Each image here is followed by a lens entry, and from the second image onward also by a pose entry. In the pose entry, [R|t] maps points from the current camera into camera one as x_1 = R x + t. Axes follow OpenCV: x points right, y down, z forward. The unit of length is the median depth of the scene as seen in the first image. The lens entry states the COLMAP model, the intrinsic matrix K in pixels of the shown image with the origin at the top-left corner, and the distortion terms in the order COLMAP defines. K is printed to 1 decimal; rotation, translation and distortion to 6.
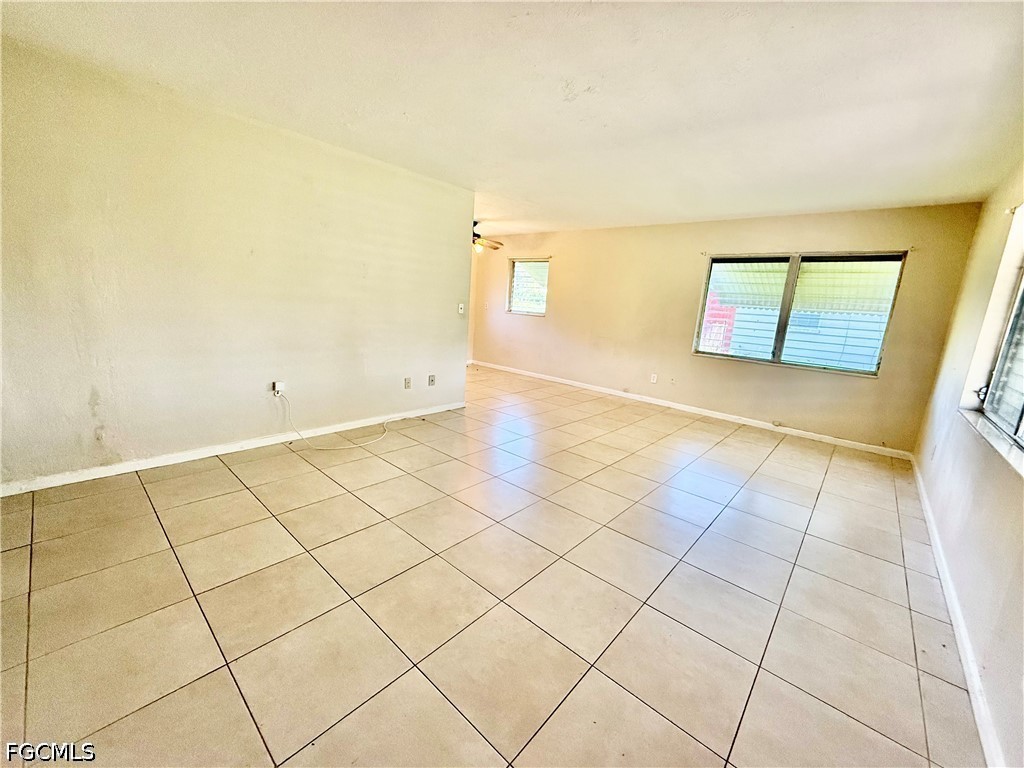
lens RADIAL K [[410.7, 0, 509.7], [0, 410.7, 380.7], [0, 0, 1]] dist [0.000631, -0.000127]
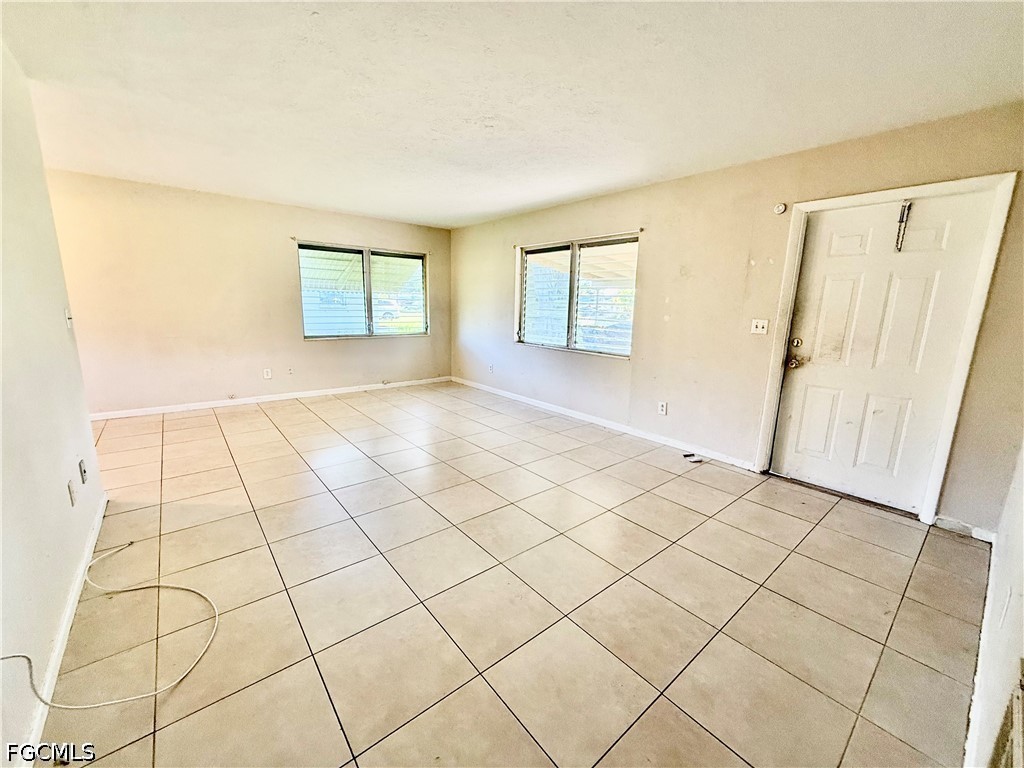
lens RADIAL K [[405.9, 0, 511.2], [0, 405.9, 383.3], [0, 0, 1]] dist [0.000730, -0.000316]
pose [[0.150791, -0.255268, 0.955039, -0.561744], [0.175013, 0.957719, 0.228351, -0.126296], [-0.972950, 0.132711, 0.189091, 0.412374]]
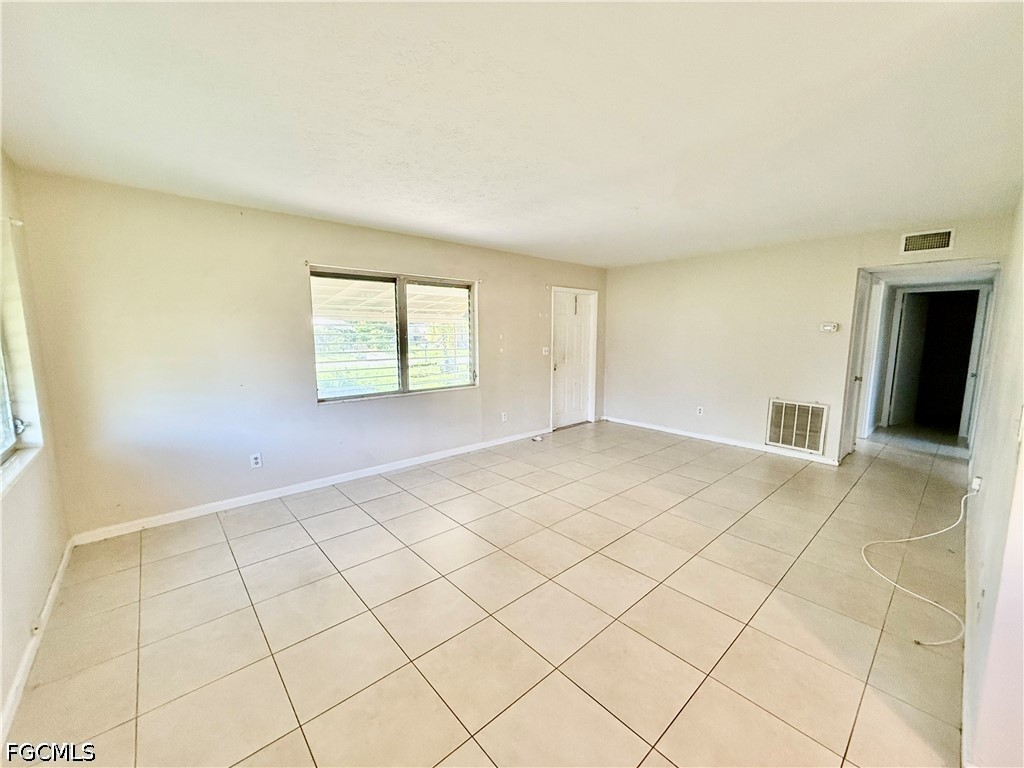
lens RADIAL K [[405.9, 0, 511.2], [0, 405.9, 383.3], [0, 0, 1]] dist [0.000730, -0.000316]
pose [[-0.991701, -0.080492, 0.100249, 0.192813], [-0.045461, 0.948930, 0.312194, -0.277201], [-0.120259, 0.305046, -0.944714, 1.353497]]
